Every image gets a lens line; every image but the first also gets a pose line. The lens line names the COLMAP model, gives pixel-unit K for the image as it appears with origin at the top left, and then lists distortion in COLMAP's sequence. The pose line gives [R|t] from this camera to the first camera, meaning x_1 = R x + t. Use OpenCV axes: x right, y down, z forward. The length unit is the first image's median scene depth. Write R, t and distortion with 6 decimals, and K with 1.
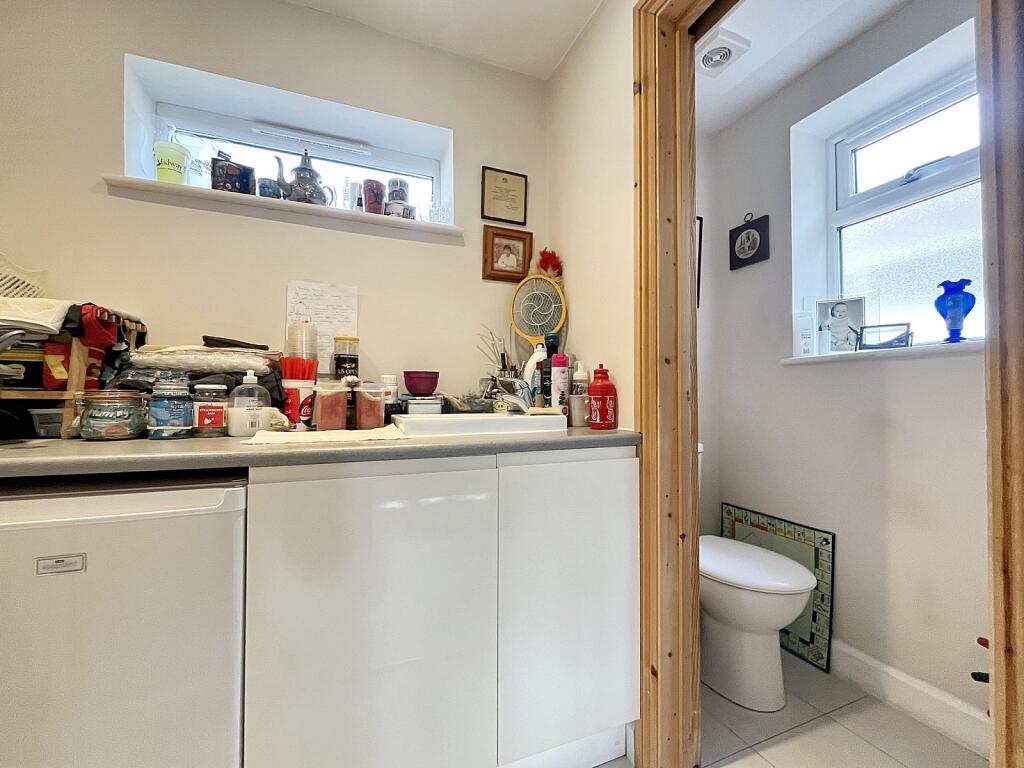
lens RADIAL K [[433.5, 0, 512.0], [0, 433.5, 384.0], [0, 0, 1]] dist [-0.000311, -0.000129]
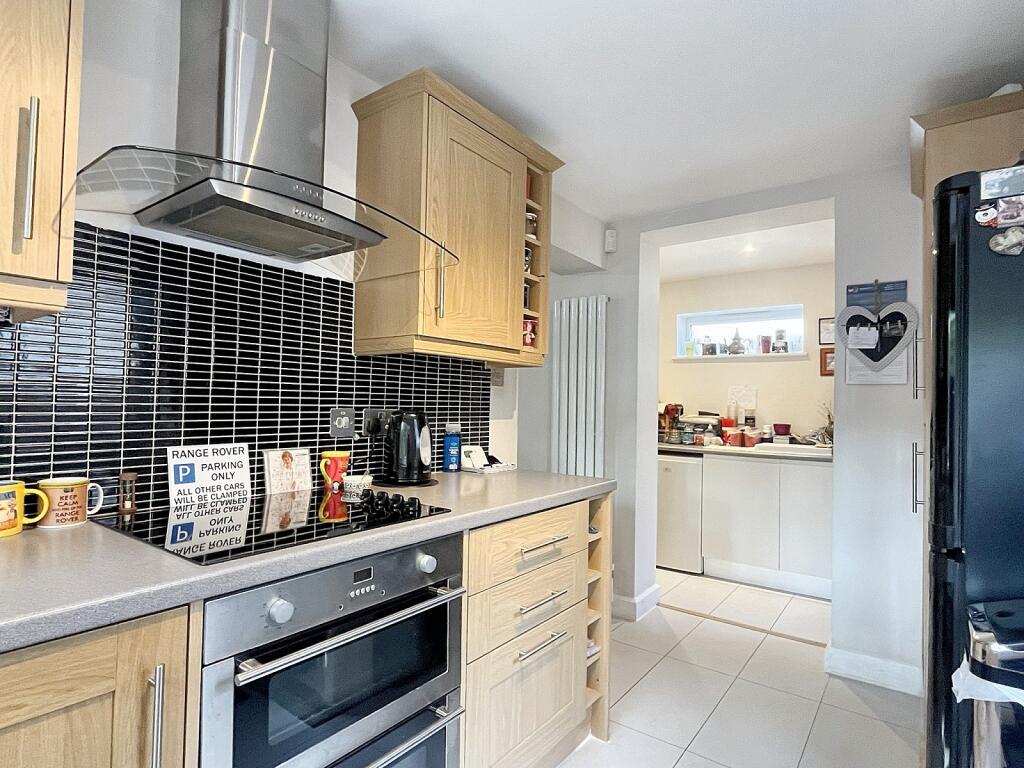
lens RADIAL K [[552.6, 0, 516.7], [0, 552.6, 387.1], [0, 0, 1]] dist [0.000379, -0.001586]
pose [[0.522817, -0.021760, -0.852167, 1.740323], [-0.000890, 0.999660, -0.026072, -0.166508], [0.852444, 0.014389, 0.522620, -1.902527]]
